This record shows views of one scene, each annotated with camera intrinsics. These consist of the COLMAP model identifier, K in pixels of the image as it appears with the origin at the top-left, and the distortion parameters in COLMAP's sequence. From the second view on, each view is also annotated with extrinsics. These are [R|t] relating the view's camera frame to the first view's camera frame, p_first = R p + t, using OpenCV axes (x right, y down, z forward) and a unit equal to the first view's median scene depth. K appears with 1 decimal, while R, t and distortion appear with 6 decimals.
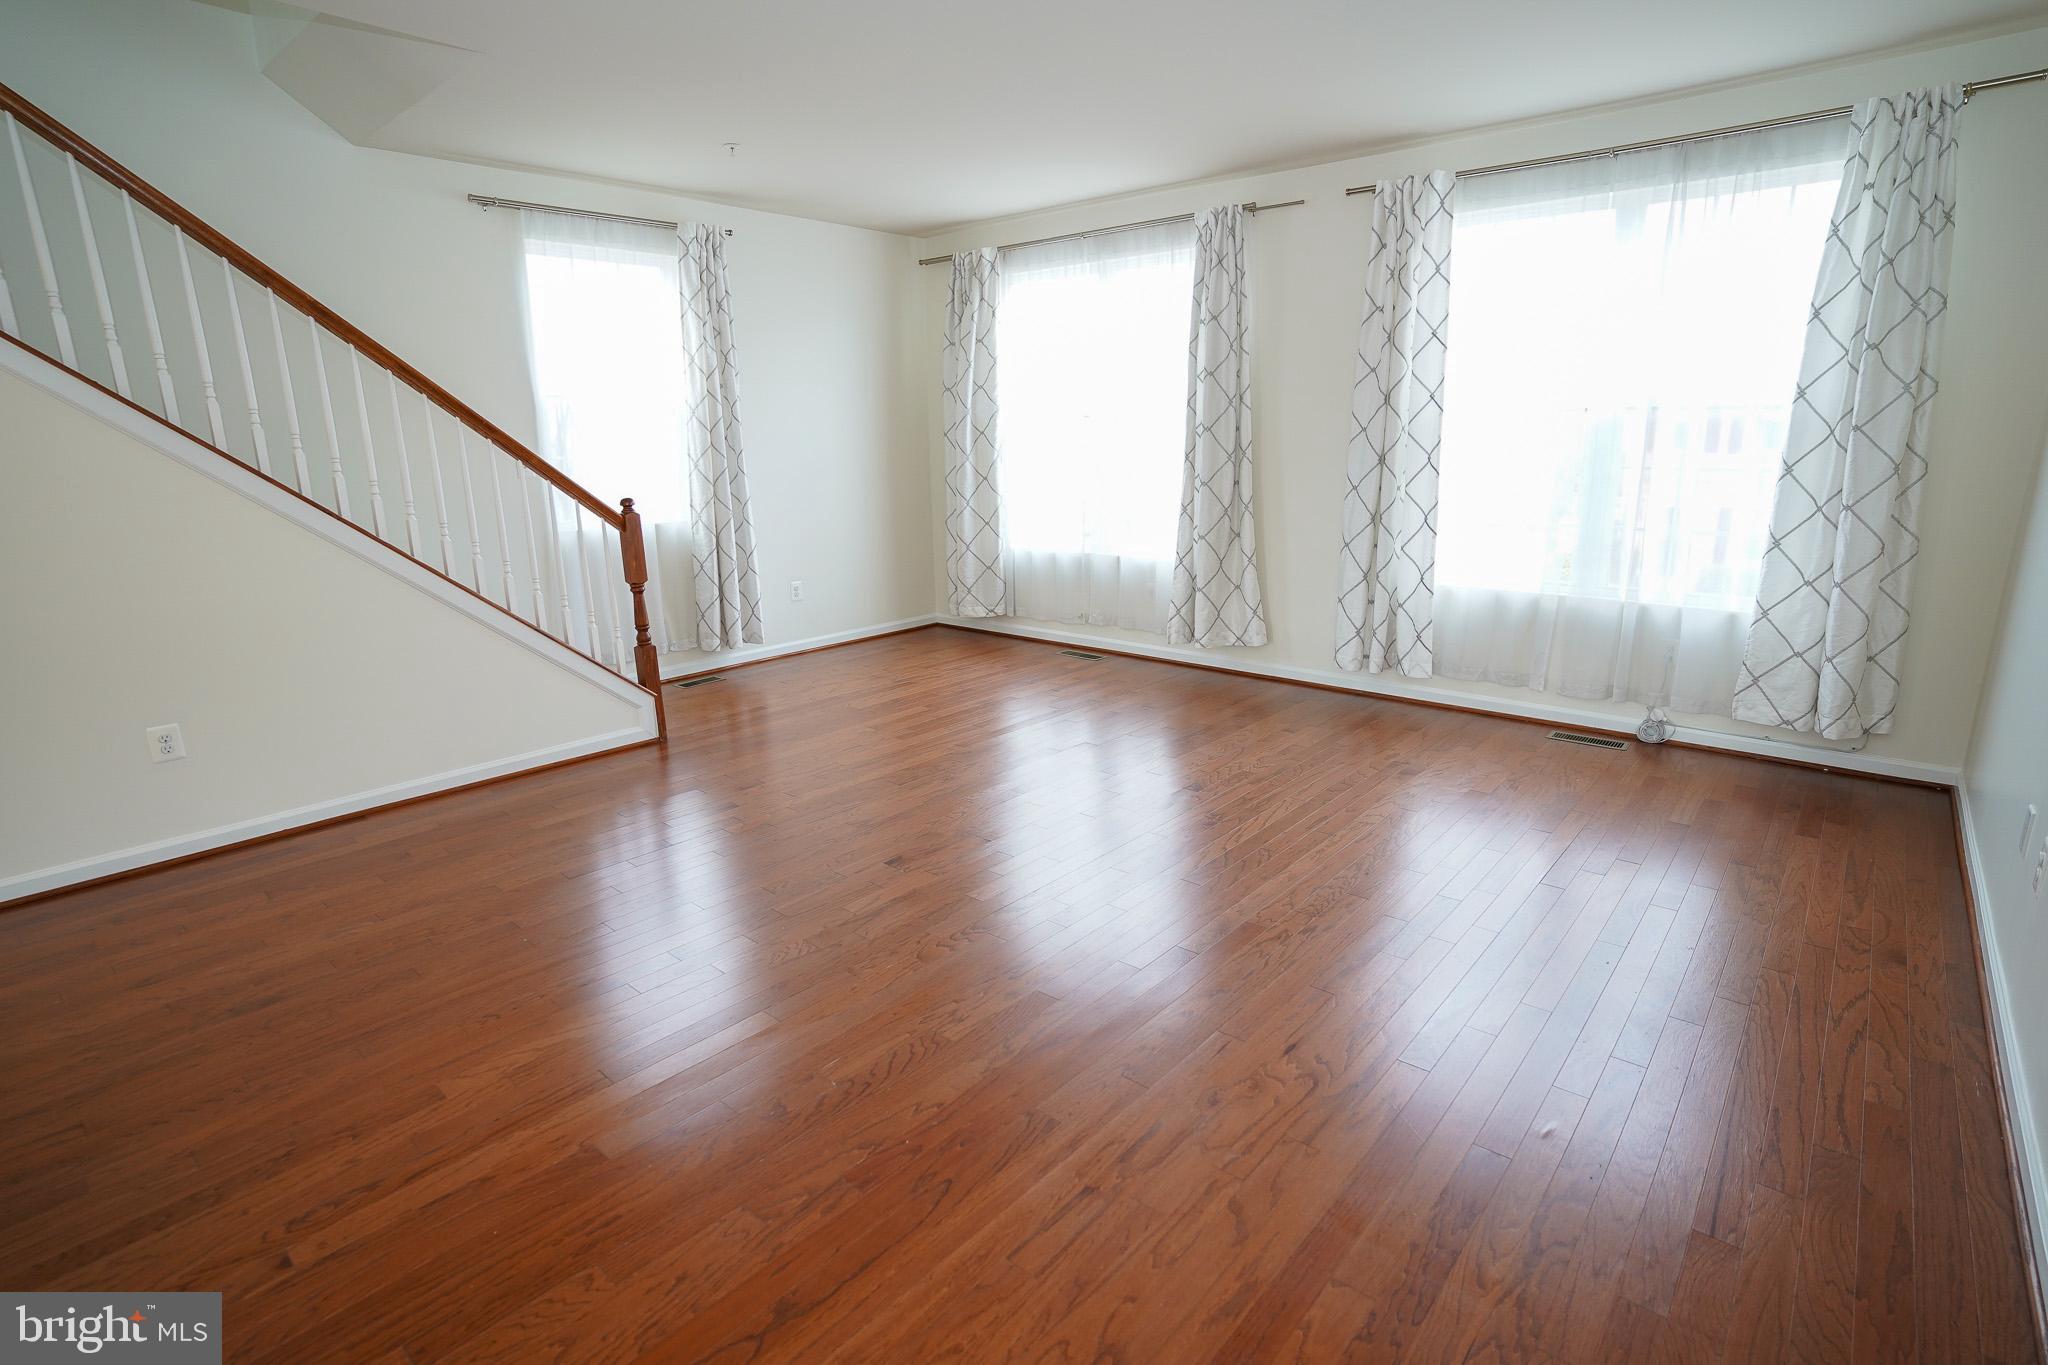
lens RADIAL K [[1006.2, 0, 1017.9], [0, 1006.2, 672.2], [0, 0, 1]] dist [-0.054193, 0.018755]
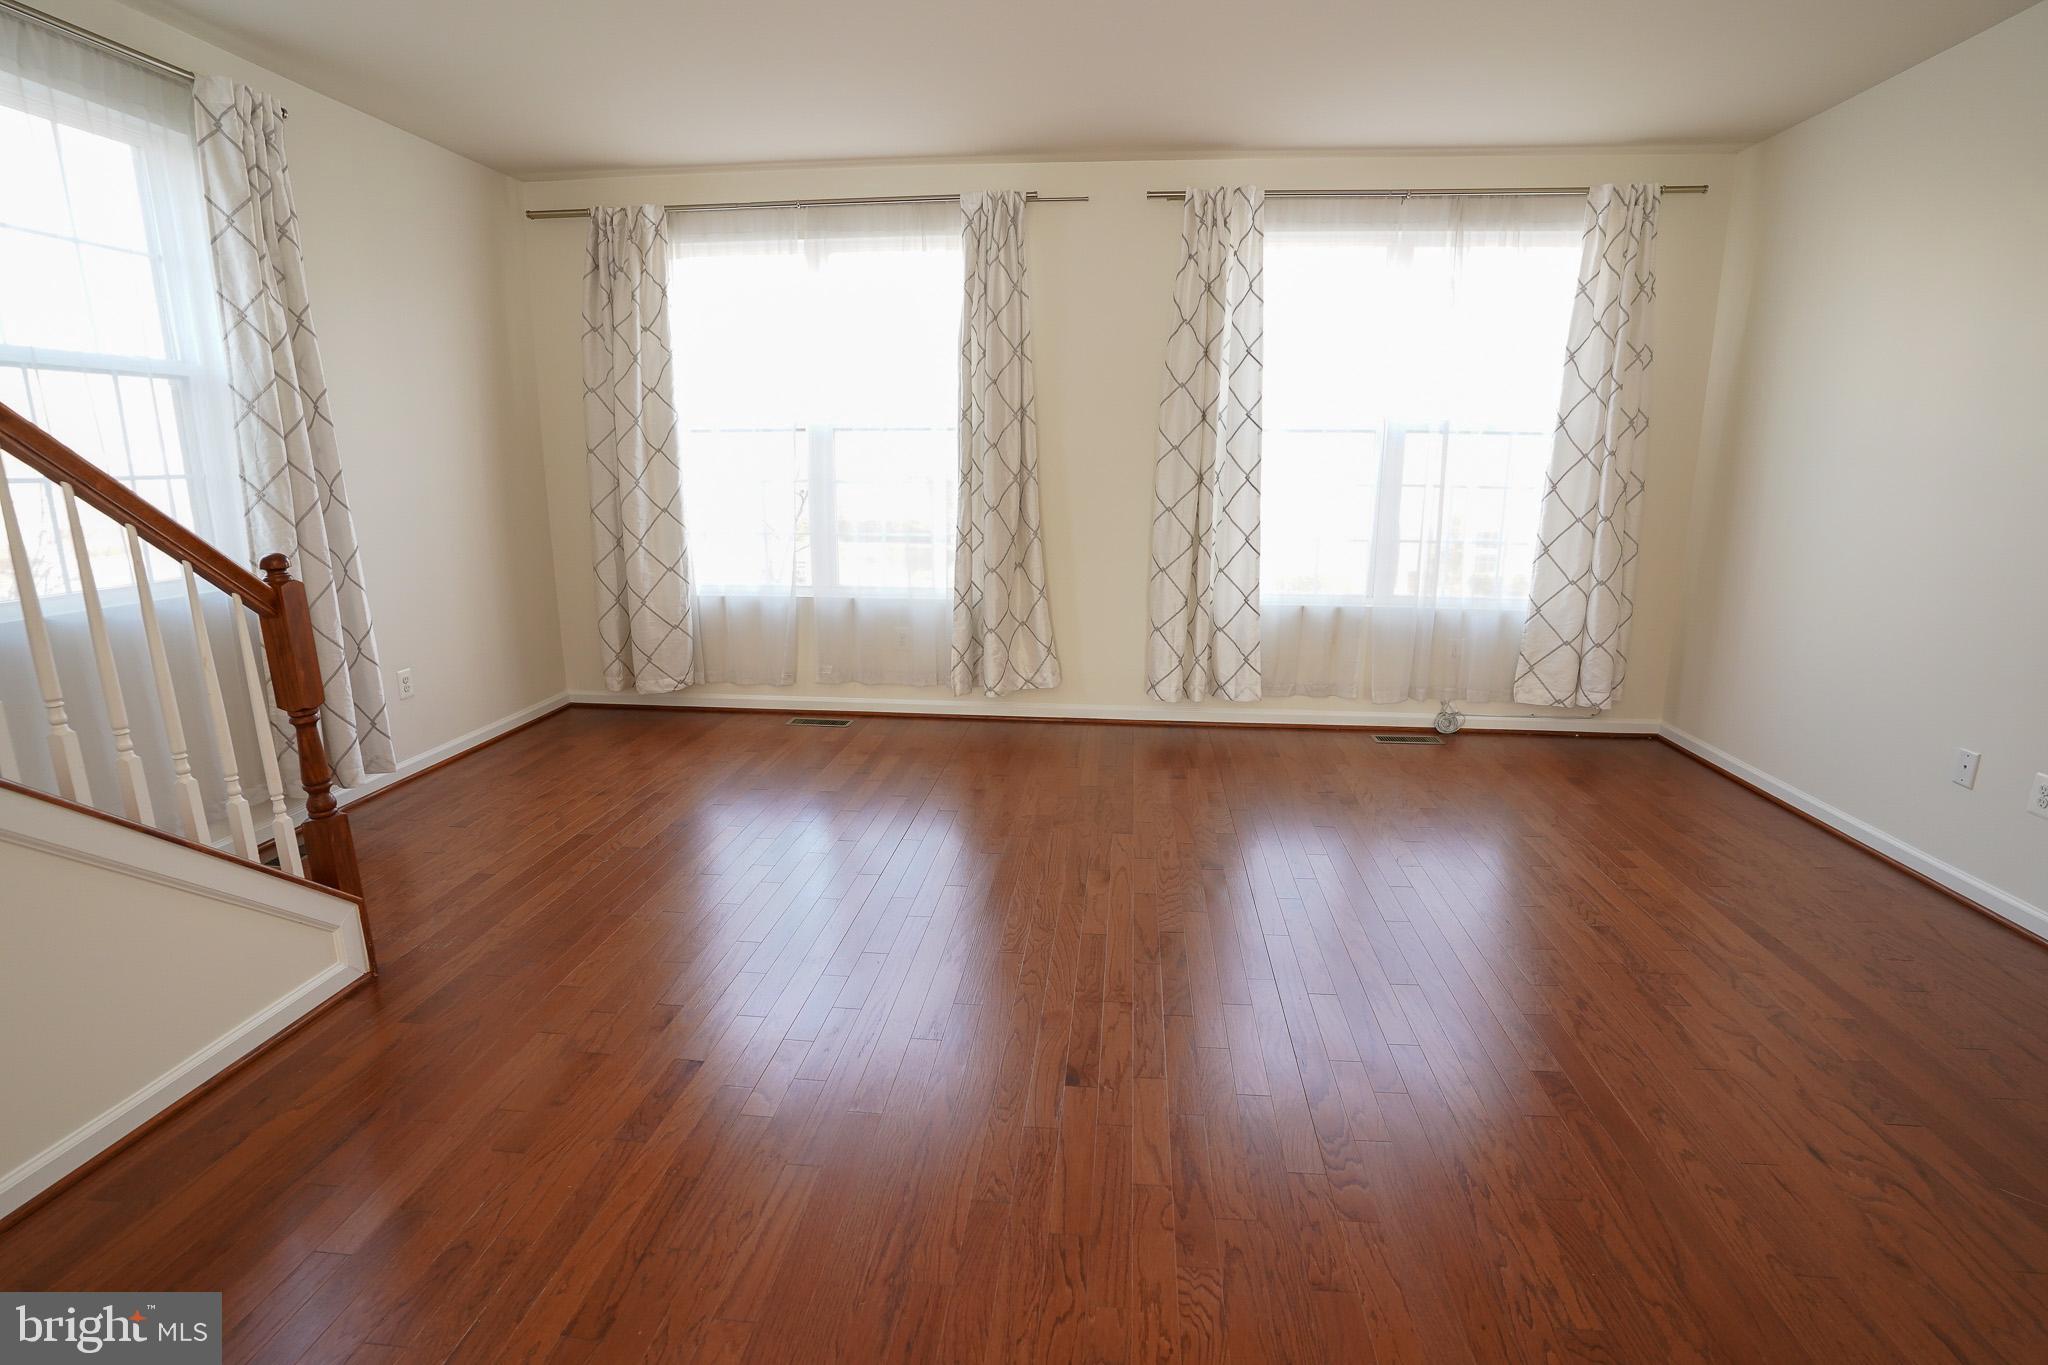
lens RADIAL K [[1006.2, 0, 1033.0], [0, 1006.2, 678.6], [0, 0, 1]] dist [-0.054193, 0.018755]
pose [[0.815847, -0.111837, 0.567349, -0.307731], [0.121987, 0.992326, 0.020192, -0.057683], [-0.565254, 0.052736, 0.823230, 0.282428]]
